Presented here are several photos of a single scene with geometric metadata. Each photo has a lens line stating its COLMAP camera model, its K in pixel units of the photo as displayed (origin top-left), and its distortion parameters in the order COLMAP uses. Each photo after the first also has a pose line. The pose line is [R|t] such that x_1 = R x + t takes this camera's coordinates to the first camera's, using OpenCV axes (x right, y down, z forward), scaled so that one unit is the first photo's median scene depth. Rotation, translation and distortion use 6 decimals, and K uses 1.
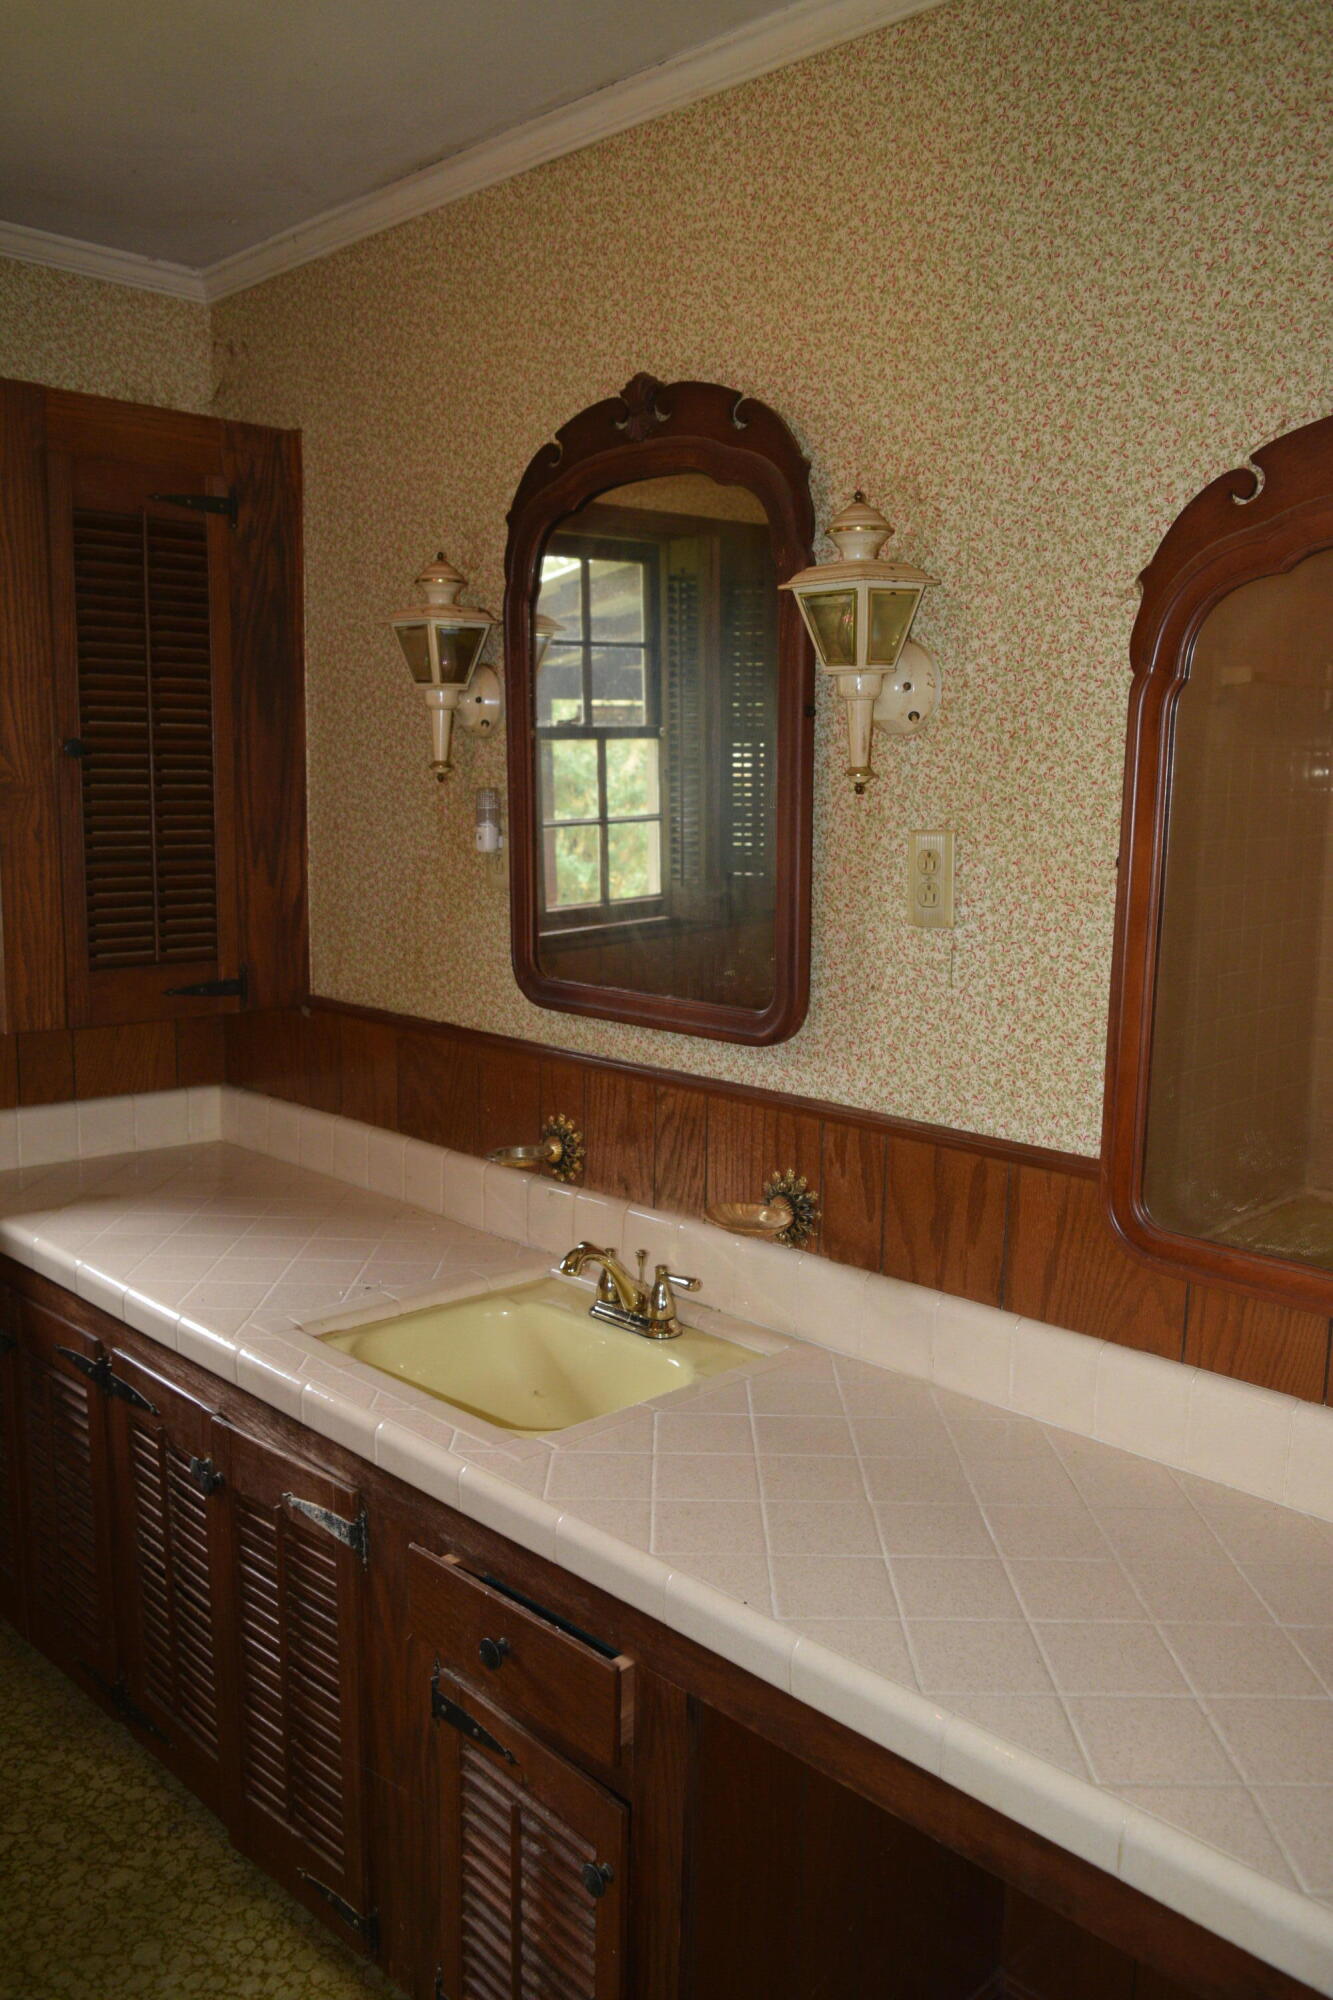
lens RADIAL K [[1565.3, 0, 677.0], [0, 1565.3, 1005.5], [0, 0, 1]] dist [-0.011103, -0.001751]
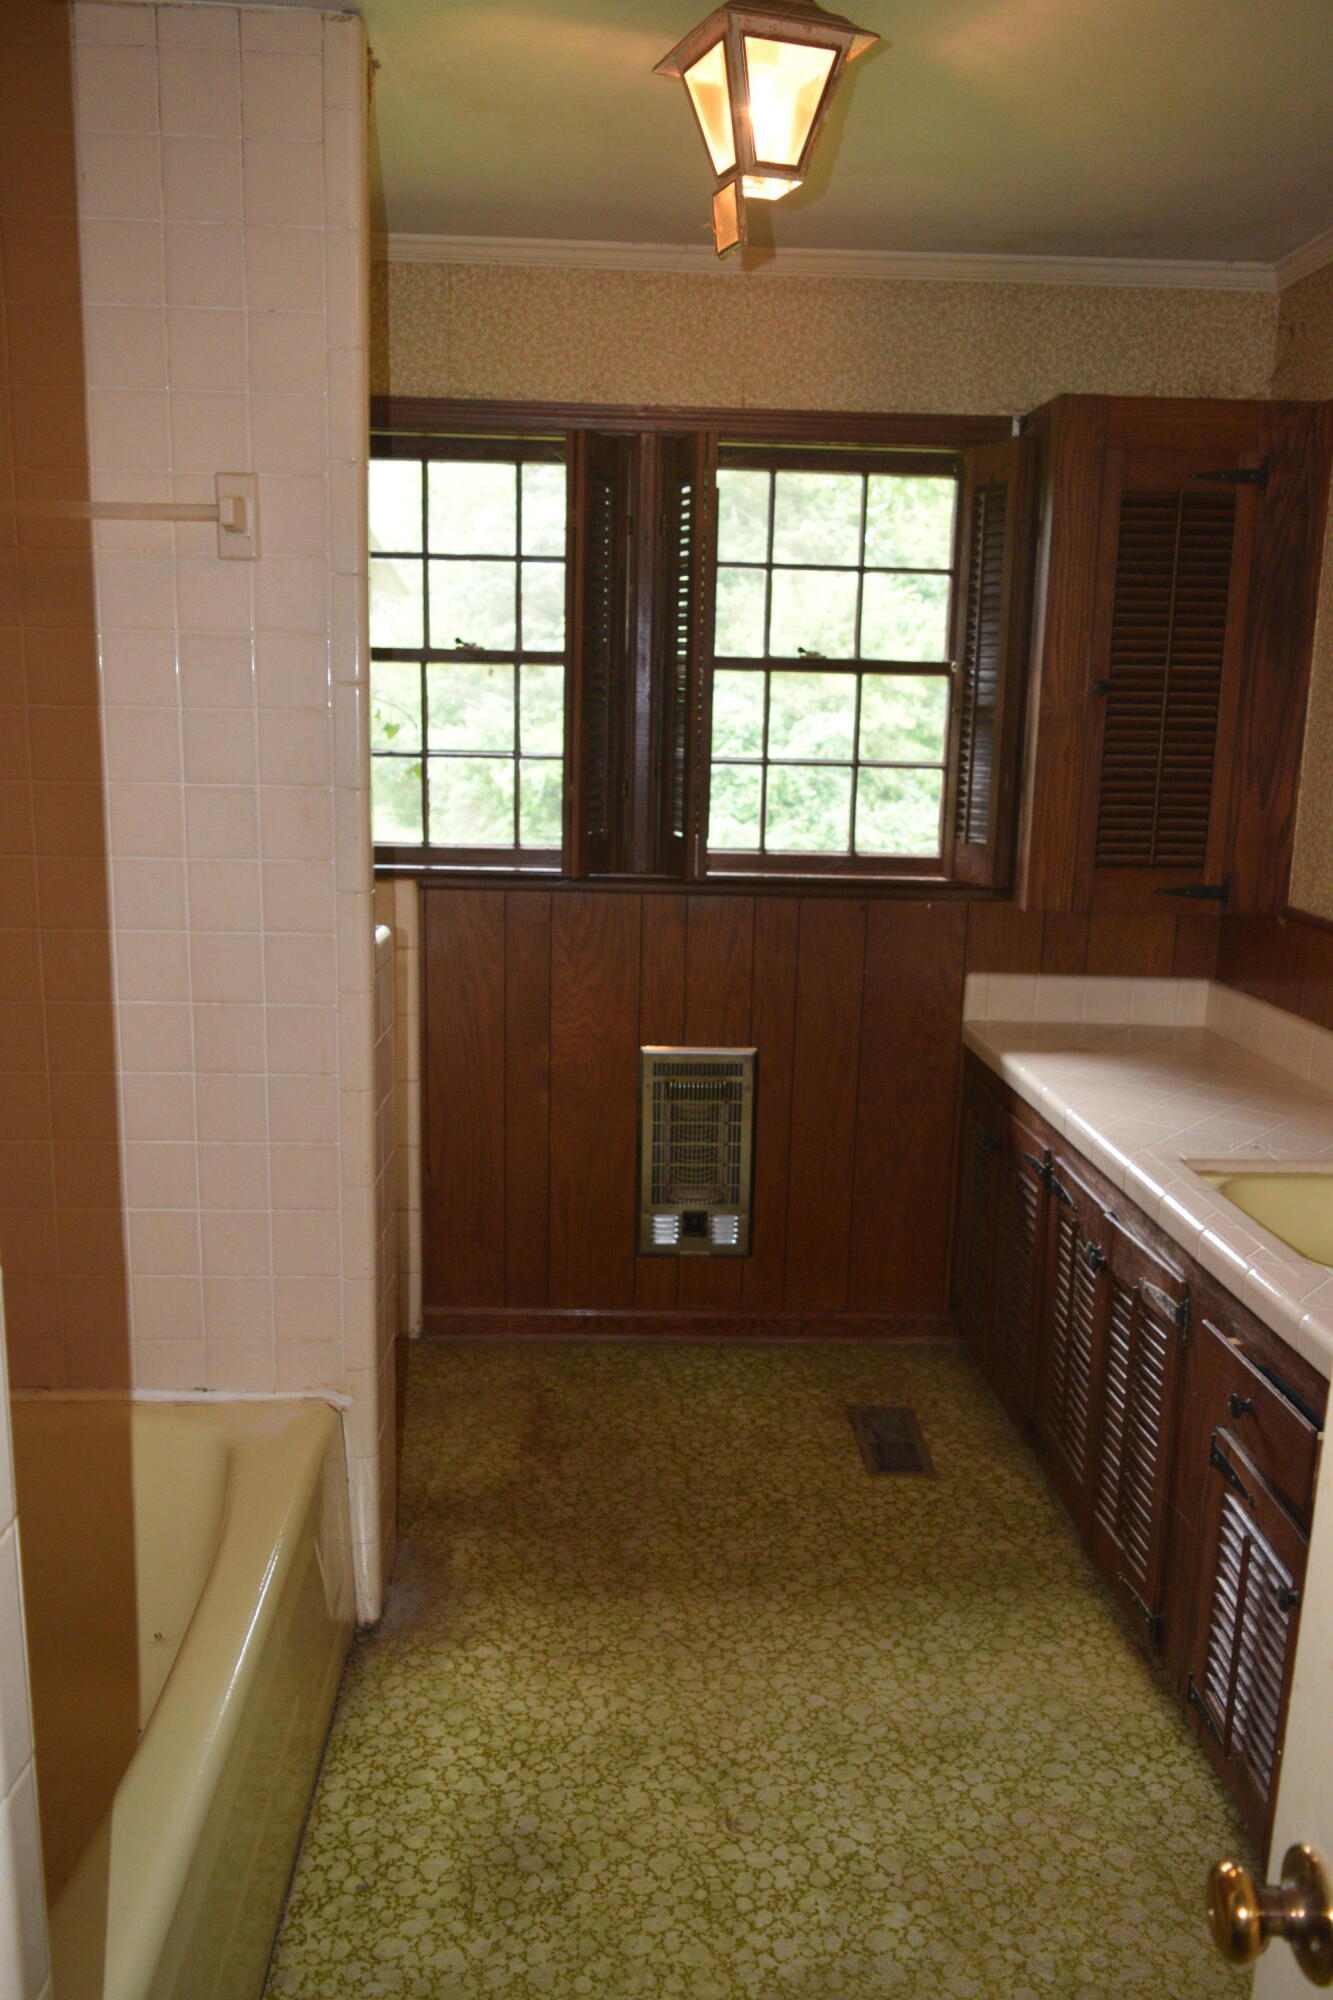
lens RADIAL K [[1565.3, 0, 658.9], [0, 1565.3, 1001.6], [0, 0, 1]] dist [-0.011103, -0.001751]
pose [[0.747494, 0.130375, -0.651348, 0.225825], [-0.102828, 0.991441, 0.080443, 0.022917], [0.656261, 0.006846, 0.754503, -0.197140]]
